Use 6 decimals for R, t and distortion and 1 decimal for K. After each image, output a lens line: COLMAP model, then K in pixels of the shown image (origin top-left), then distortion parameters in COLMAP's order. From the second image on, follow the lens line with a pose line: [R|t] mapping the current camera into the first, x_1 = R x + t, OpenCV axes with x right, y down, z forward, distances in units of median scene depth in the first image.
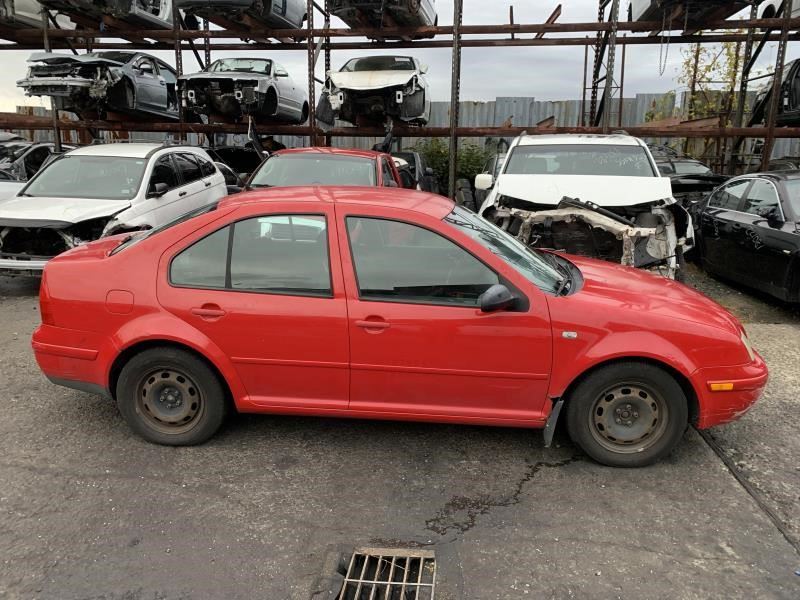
lens RADIAL K [[604.6, 0, 397.5], [0, 604.6, 295.7], [0, 0, 1]] dist [0.053759, -0.038941]
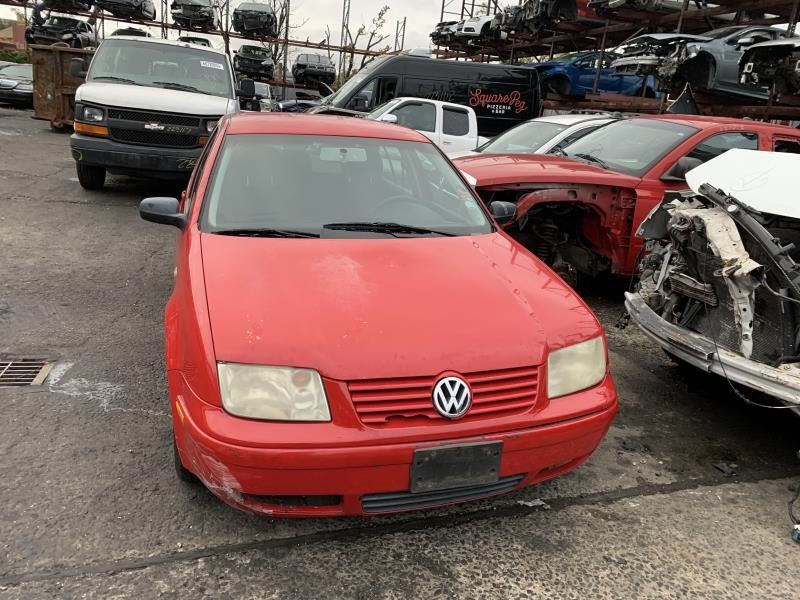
lens RADIAL K [[604.6, 0, 395.3], [0, 604.6, 298.4], [0, 0, 1]] dist [0.053759, -0.038941]
pose [[0.396418, 0.296064, -0.869022, 0.303486], [-0.296976, 0.937036, 0.183765, -0.039415], [0.868710, 0.185231, 0.459382, 0.236235]]
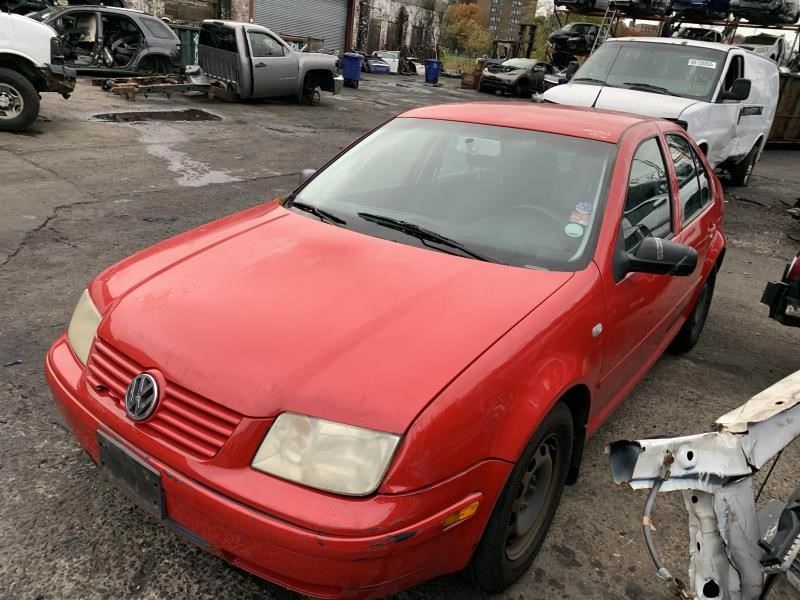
lens RADIAL K [[604.6, 0, 397.7], [0, 604.6, 306.4], [0, 0, 1]] dist [0.053759, -0.038941]
pose [[-0.510208, 0.268650, -0.817016, 0.255437], [-0.302202, 0.833388, 0.462752, -0.091088], [0.805209, 0.483004, -0.344015, 0.418304]]
